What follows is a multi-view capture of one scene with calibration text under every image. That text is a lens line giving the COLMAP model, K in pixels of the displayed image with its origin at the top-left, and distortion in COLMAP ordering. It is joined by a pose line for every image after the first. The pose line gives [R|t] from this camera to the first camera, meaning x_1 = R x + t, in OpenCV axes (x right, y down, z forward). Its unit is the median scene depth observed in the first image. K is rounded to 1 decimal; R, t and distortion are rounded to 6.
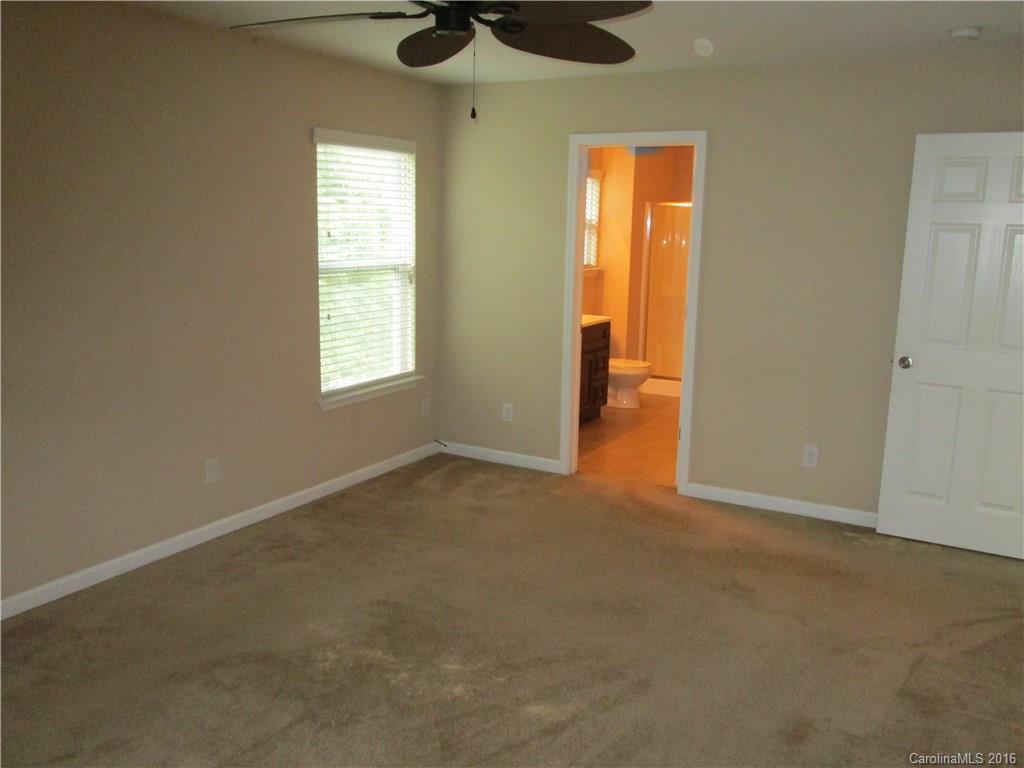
lens RADIAL K [[852.6, 0, 512.7], [0, 852.6, 383.3], [0, 0, 1]] dist [-0.037920, 0.027764]
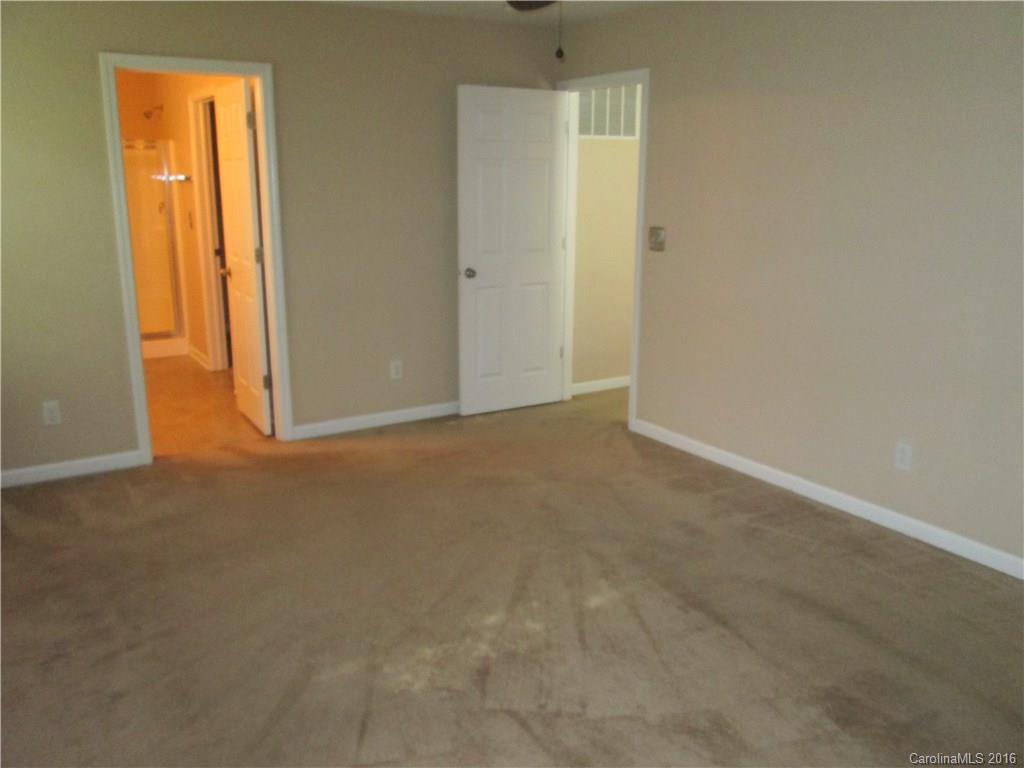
lens RADIAL K [[852.6, 0, 513.3], [0, 852.6, 386.3], [0, 0, 1]] dist [-0.037920, 0.027764]
pose [[0.482219, -0.232518, 0.844630, -0.566410], [0.167137, 0.970843, 0.171840, -0.064991], [-0.859959, 0.058304, 0.507021, 0.312877]]
